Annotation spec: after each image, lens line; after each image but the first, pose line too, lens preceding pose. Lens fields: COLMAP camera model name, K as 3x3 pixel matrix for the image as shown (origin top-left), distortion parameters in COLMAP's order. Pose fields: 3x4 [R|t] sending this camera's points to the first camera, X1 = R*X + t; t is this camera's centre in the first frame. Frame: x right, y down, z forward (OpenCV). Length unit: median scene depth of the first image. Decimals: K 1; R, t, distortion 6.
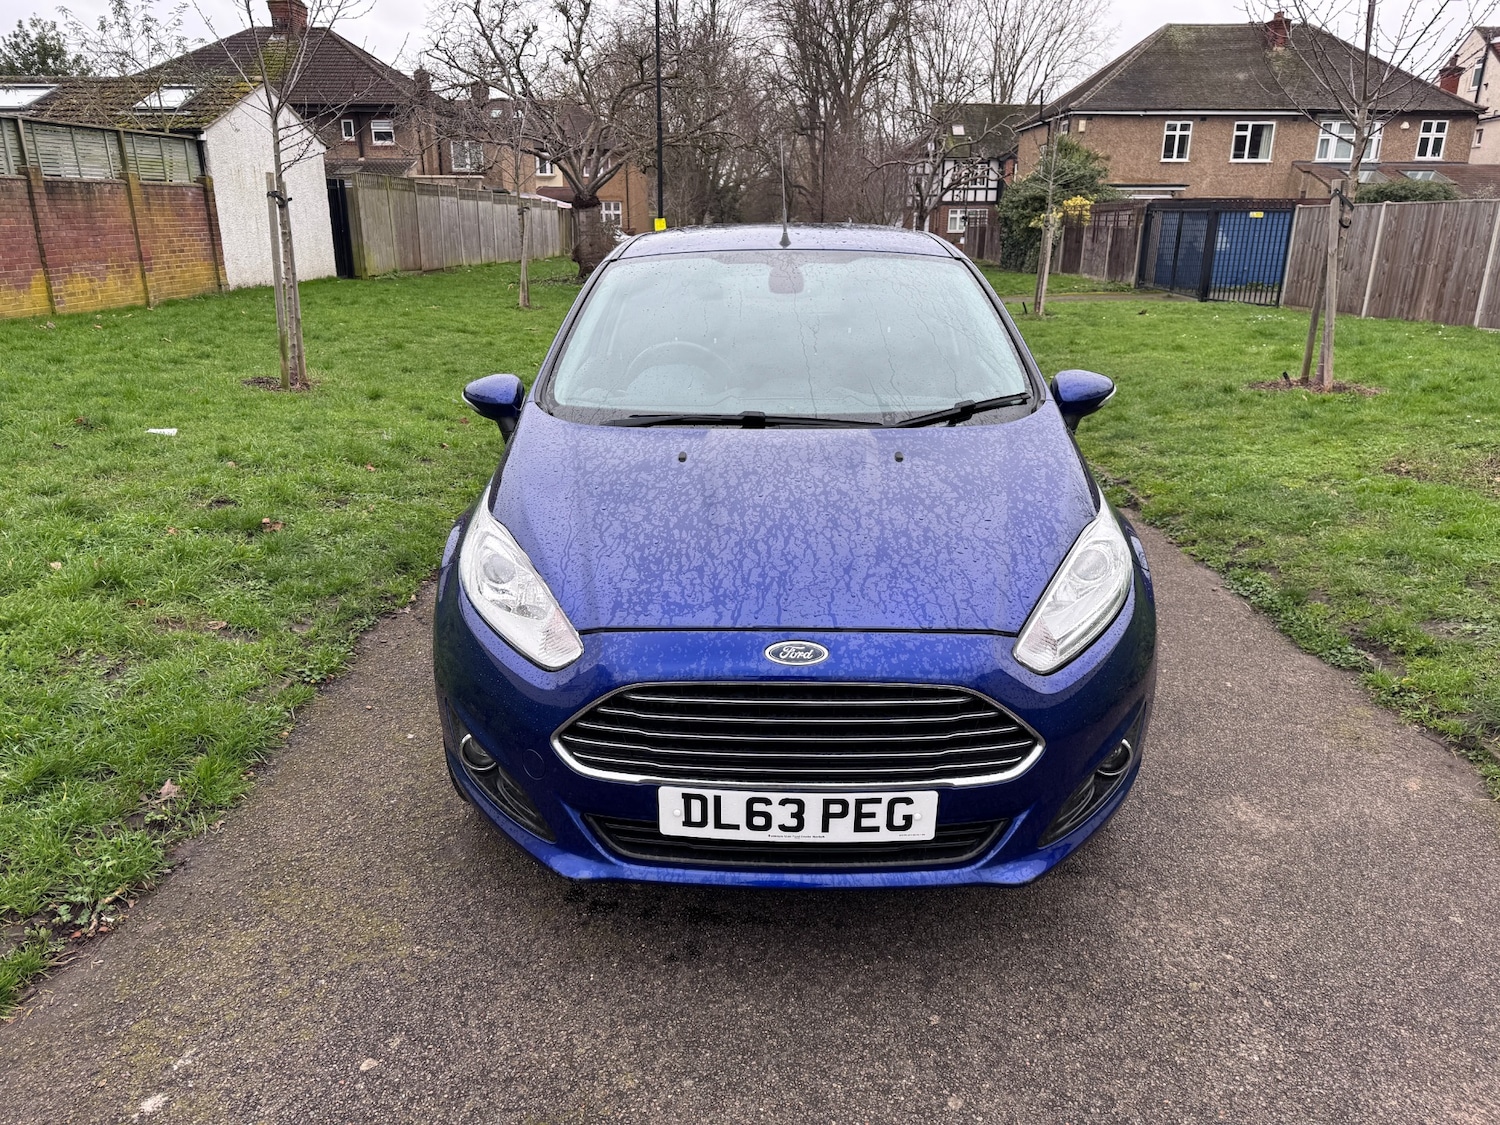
lens RADIAL K [[1062.7, 0, 738.1], [0, 1062.7, 567.6], [0, 0, 1]] dist [0.039138, -0.045594]
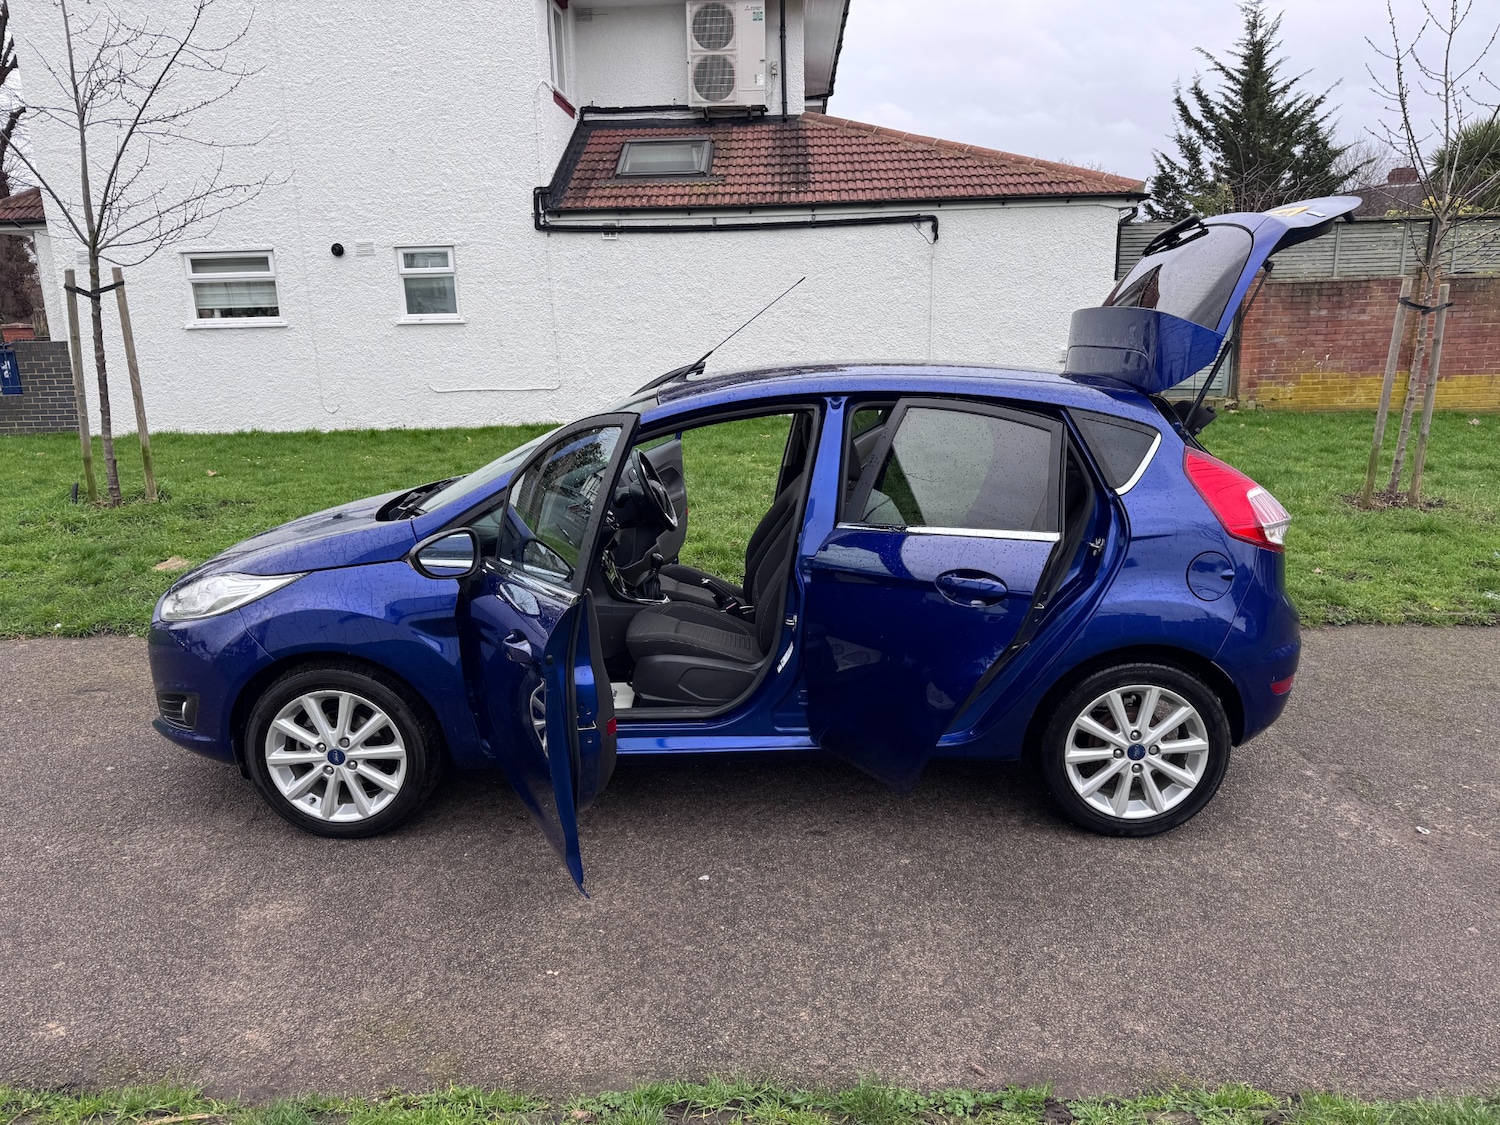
lens RADIAL K [[1085.2, 0, 761.7], [0, 1085.2, 595.3], [0, 0, 1]] dist [0.006789, -0.010281]
pose [[0.014597, 0.242399, -0.970067, 1.173784], [-0.289708, 0.929581, 0.227923, -0.367722], [0.957004, 0.277709, 0.083794, 1.029118]]
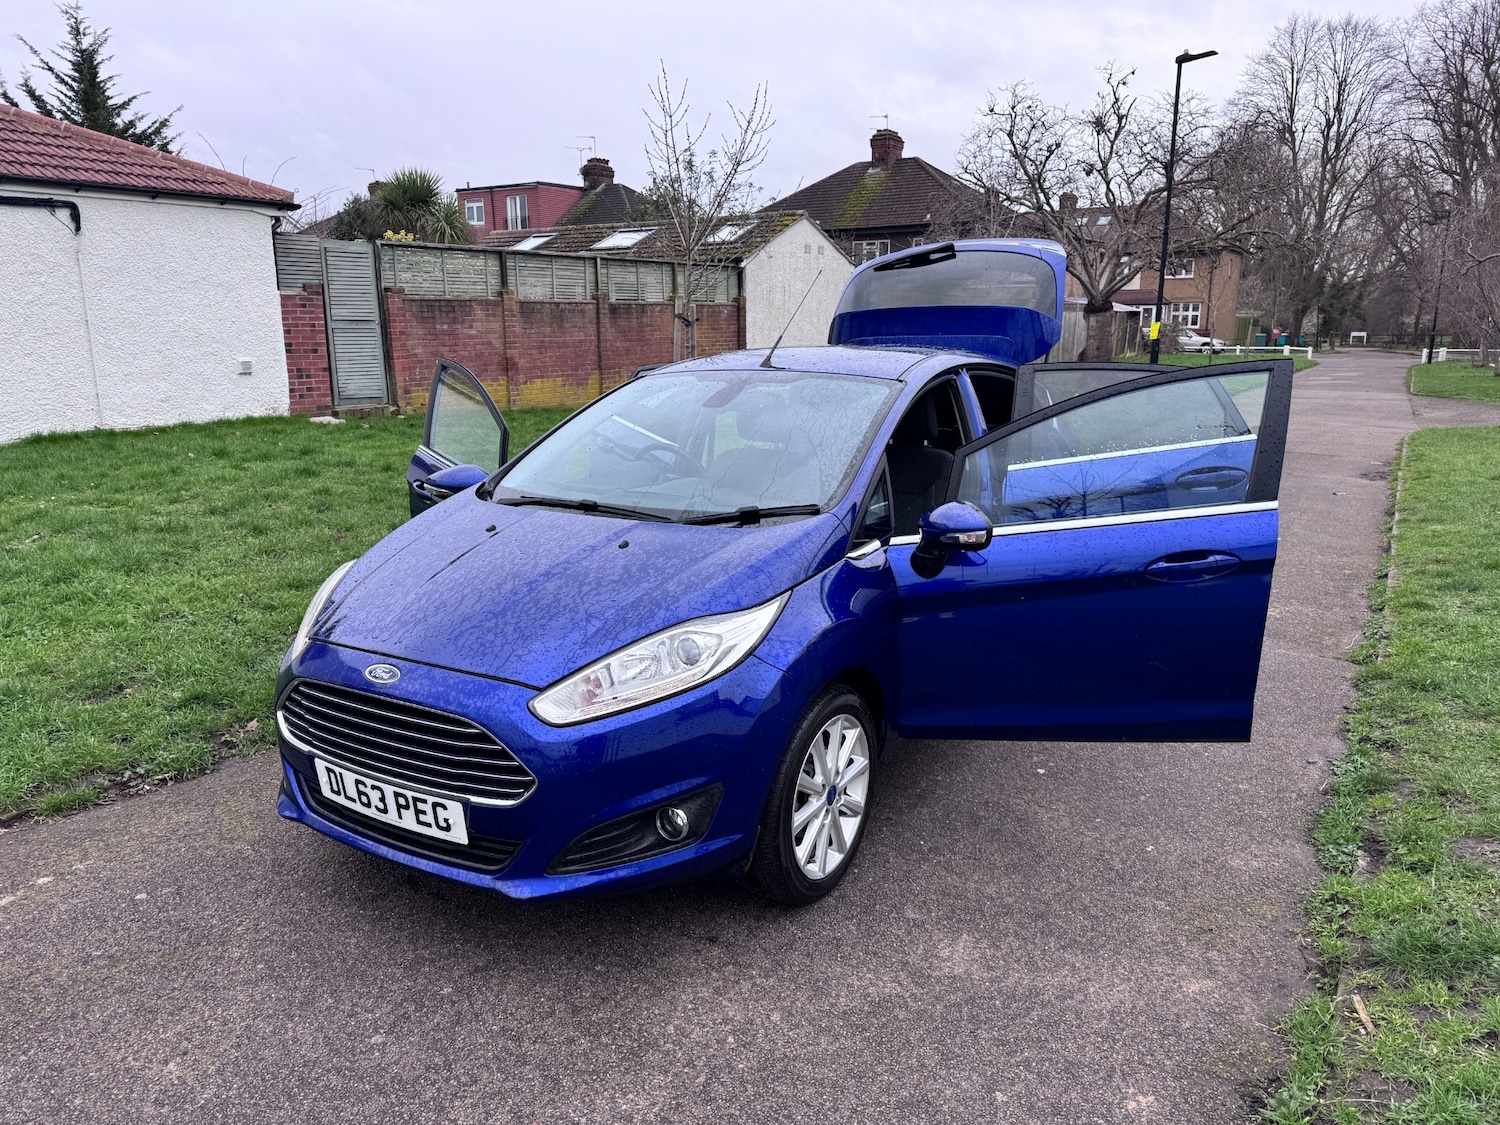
lens RADIAL K [[1061.4, 0, 748.0], [0, 1061.4, 582.9], [0, 0, 1]] dist [0.041896, -0.047853]
pose [[0.857090, 0.111617, -0.502930, 0.606022], [-0.149761, 0.988069, -0.035936, -0.028235], [0.492918, 0.106120, 0.863580, 0.037257]]
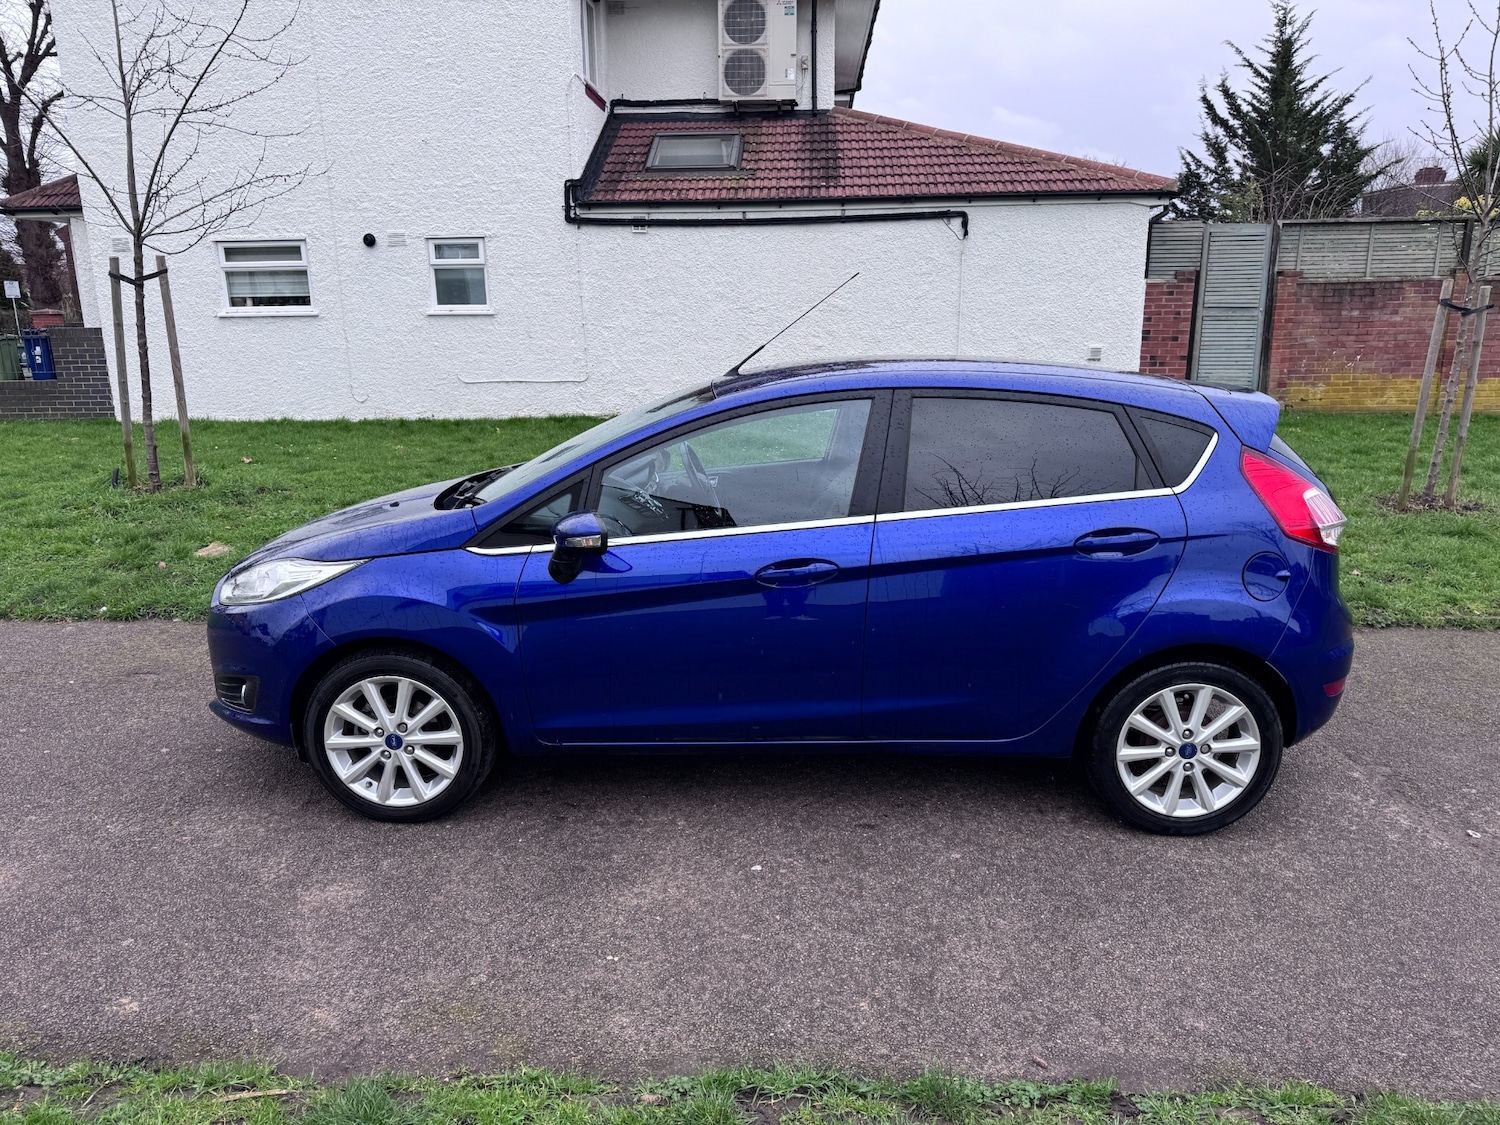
lens RADIAL K [[1085.6, 0, 758.7], [0, 1085.6, 591.7], [0, 0, 1]] dist [0.007197, -0.010181]
pose [[-0.002870, 0.244148, -0.969734, 1.180377], [-0.299968, 0.924870, 0.233740, -0.356806], [0.953945, 0.291560, 0.070582, 0.993149]]
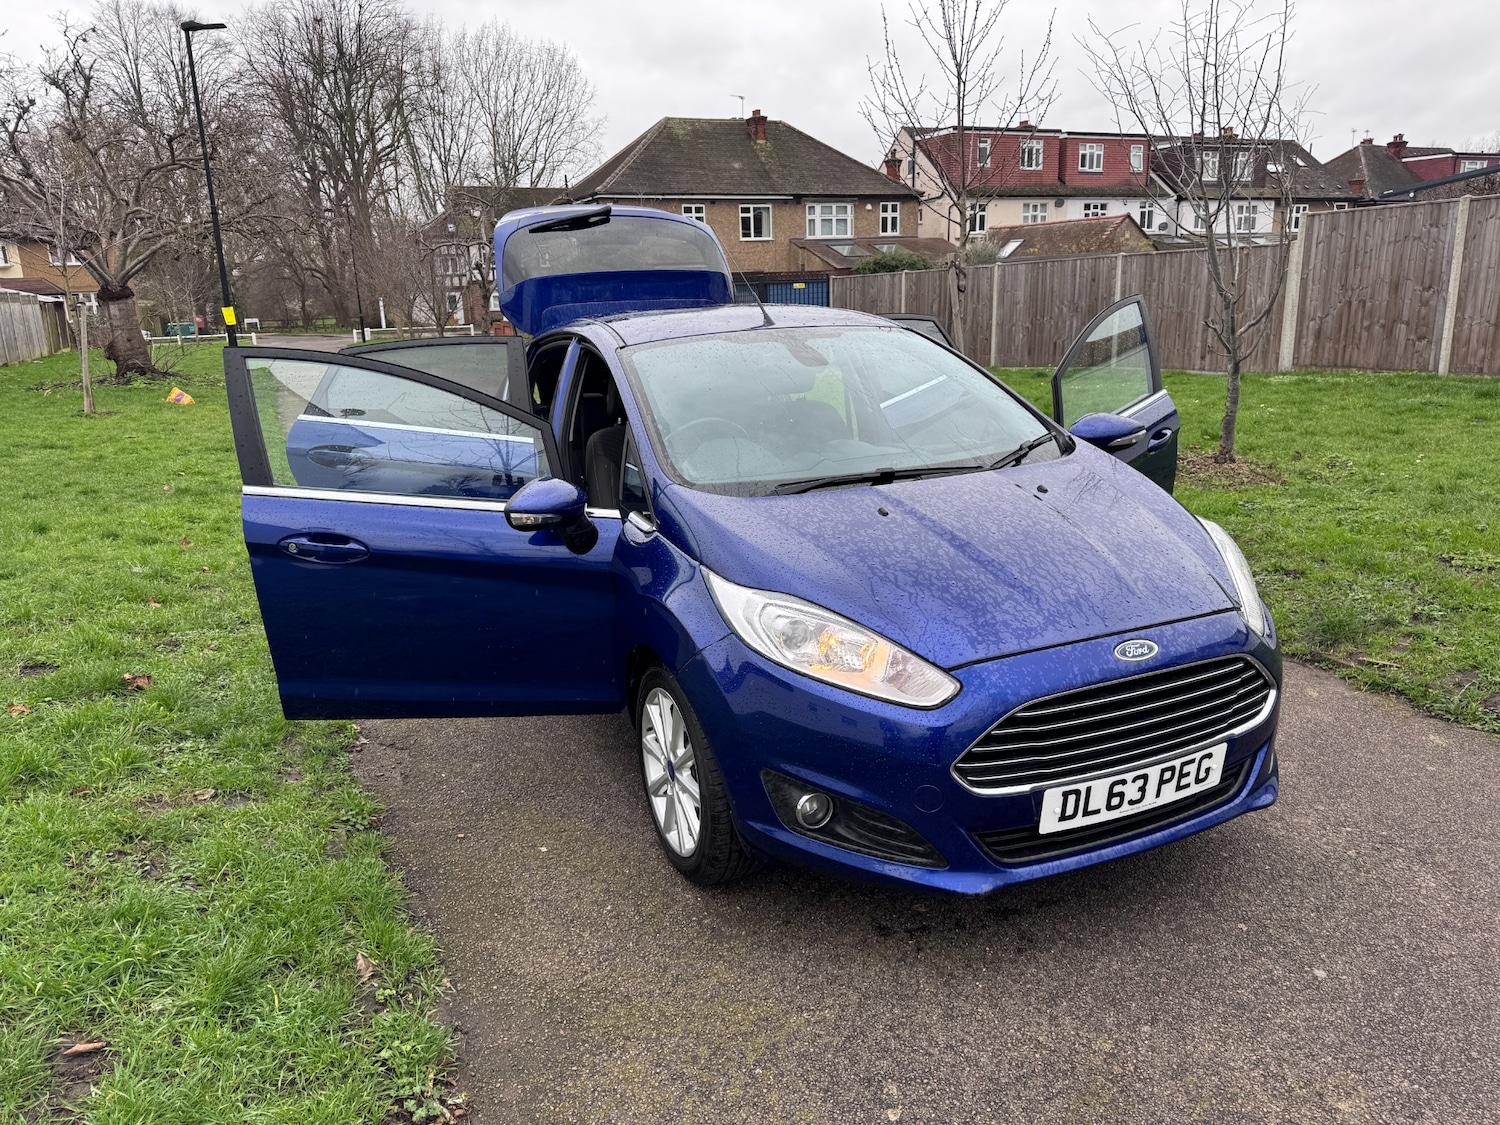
lens RADIAL K [[1058.6, 0, 744.8], [0, 1058.6, 585.5], [0, 0, 1]] dist [0.033278, -0.036408]
pose [[0.901537, -0.148969, 0.406250, -0.449625], [0.169278, 0.985465, -0.014293, -0.026820], [-0.398216, 0.081655, 0.913650, 0.044033]]
